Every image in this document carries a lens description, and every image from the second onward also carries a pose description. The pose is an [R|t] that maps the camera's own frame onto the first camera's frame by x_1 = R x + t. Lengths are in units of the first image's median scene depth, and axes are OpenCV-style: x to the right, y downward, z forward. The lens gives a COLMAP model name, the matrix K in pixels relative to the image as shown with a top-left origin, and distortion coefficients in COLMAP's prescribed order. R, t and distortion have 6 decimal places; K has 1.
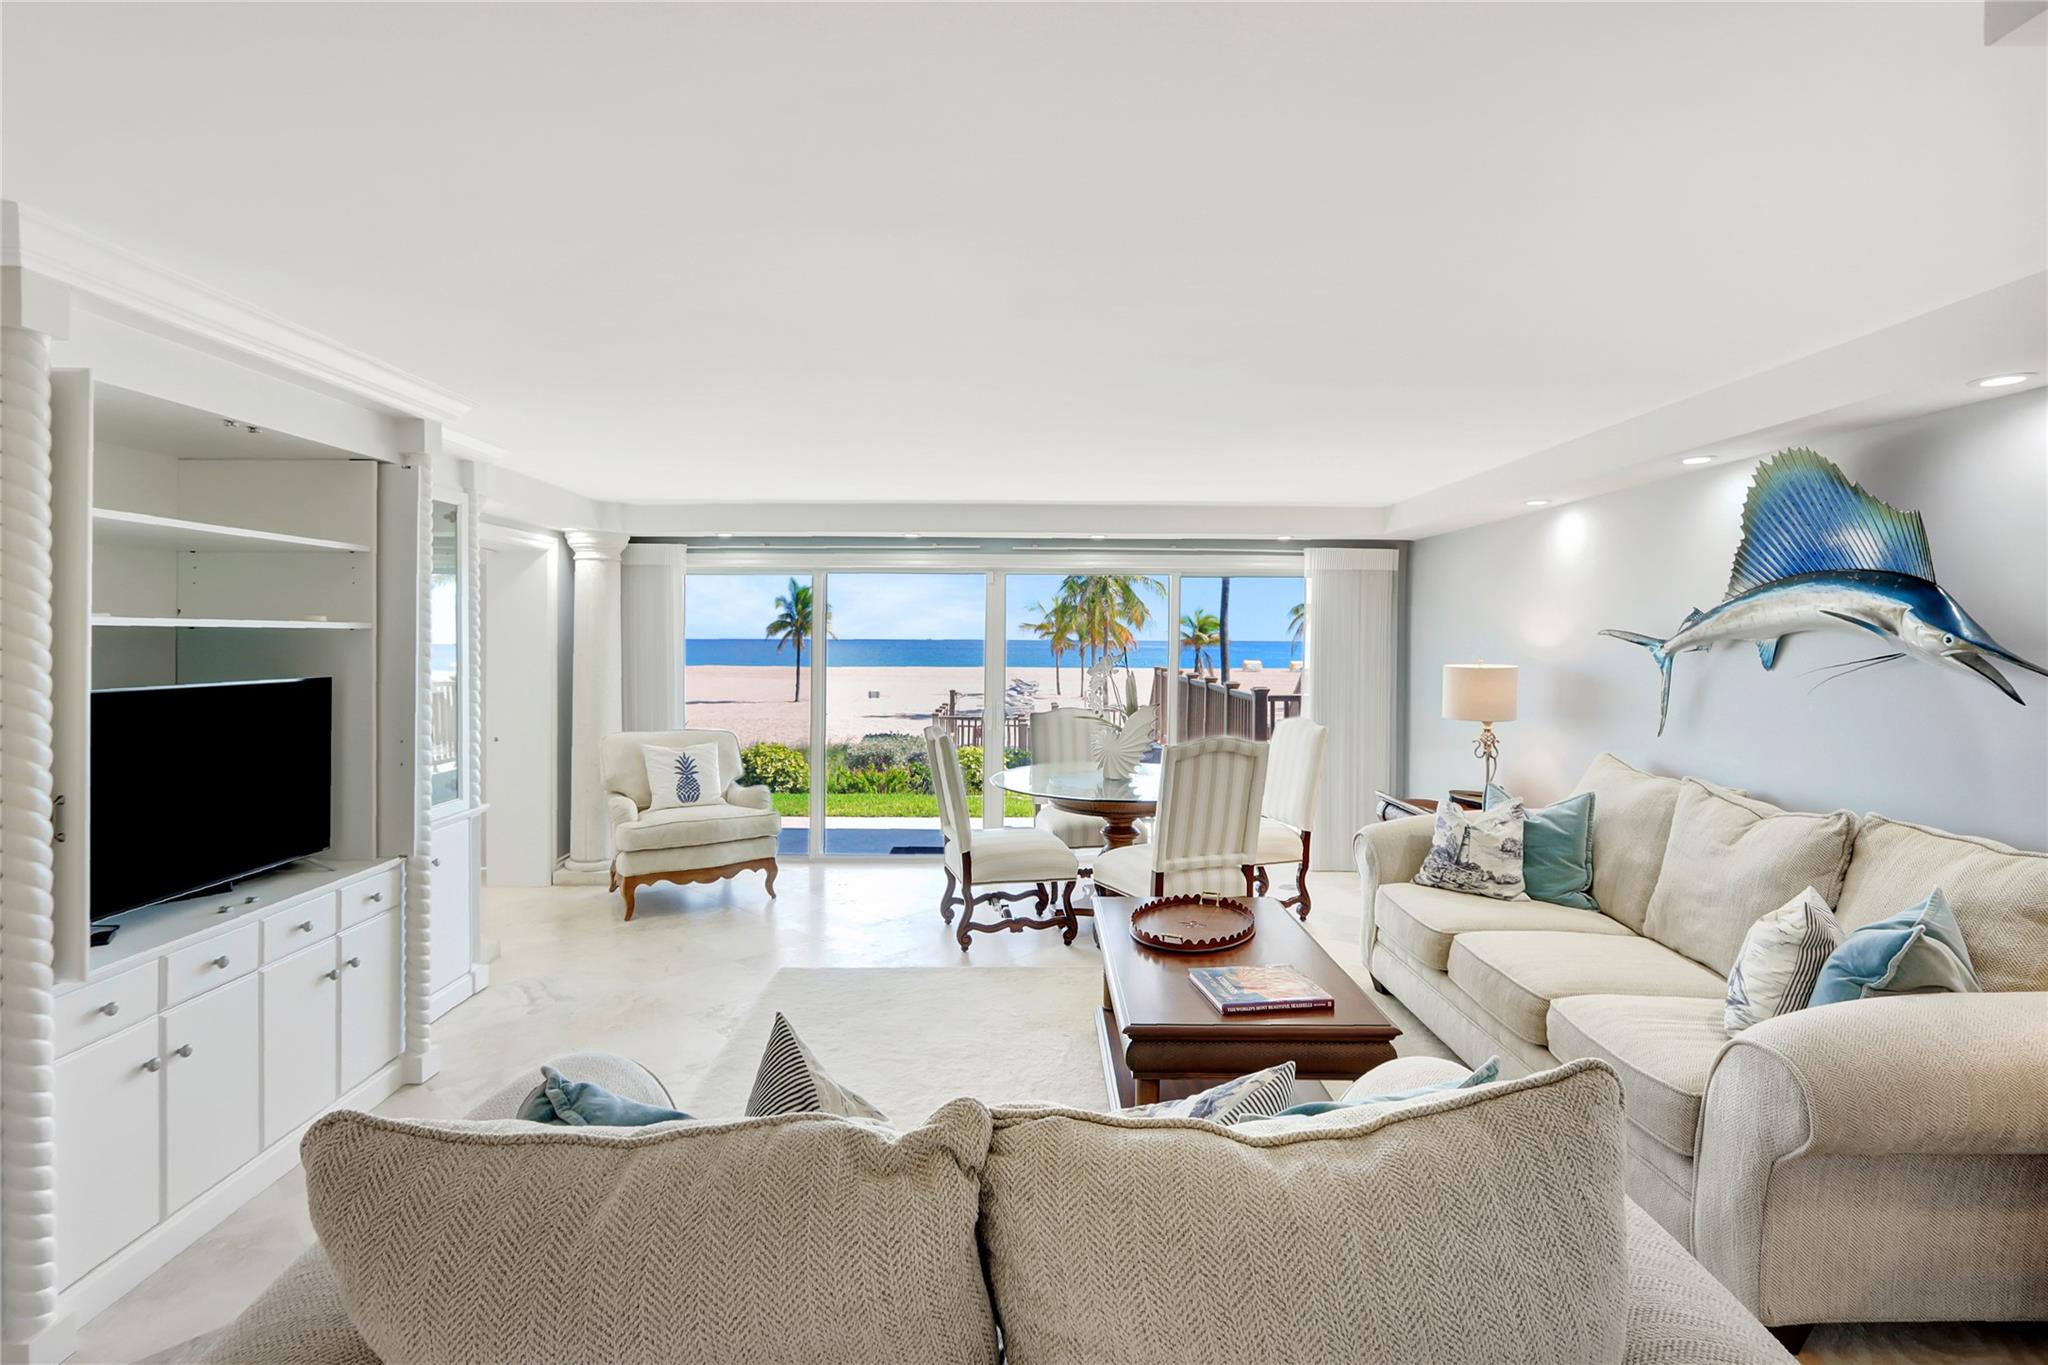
lens RADIAL K [[978.2, 0, 1035.3], [0, 978.2, 641.9], [0, 0, 1]] dist [-0.000392, -0.000153]
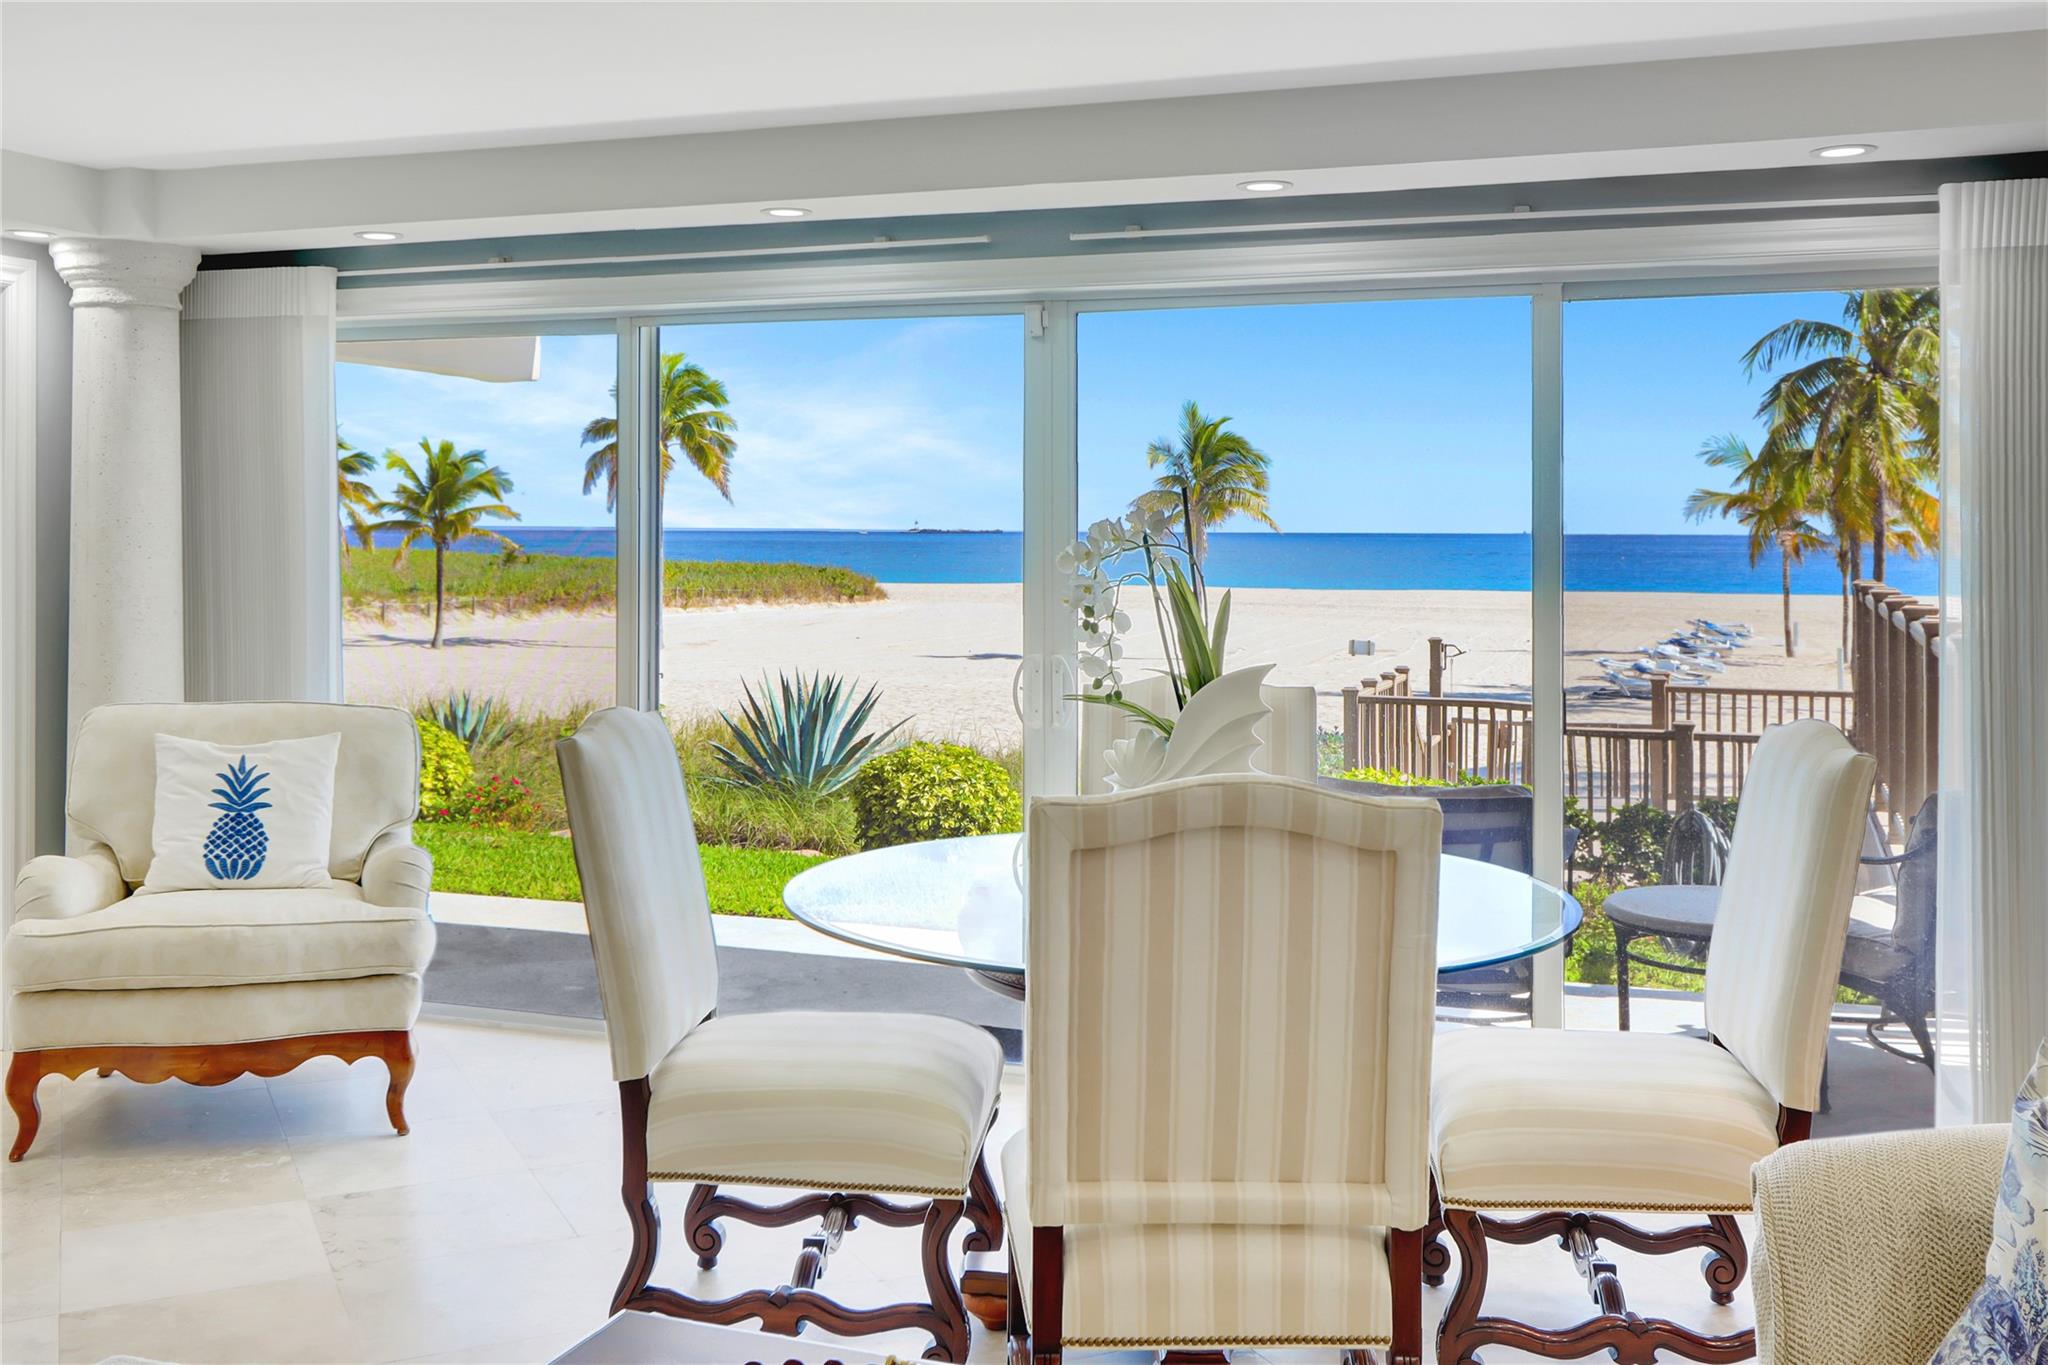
lens RADIAL K [[2033.3, 0, 995.0], [0, 2033.3, 542.4], [0, 0, 1]] dist [0.004960, 0.009814]
pose [[0.930353, 0.002915, -0.366655, 0.240817], [-0.002427, 0.999995, 0.001794, 0.017981], [0.366658, -0.000779, 0.930355, 0.293212]]
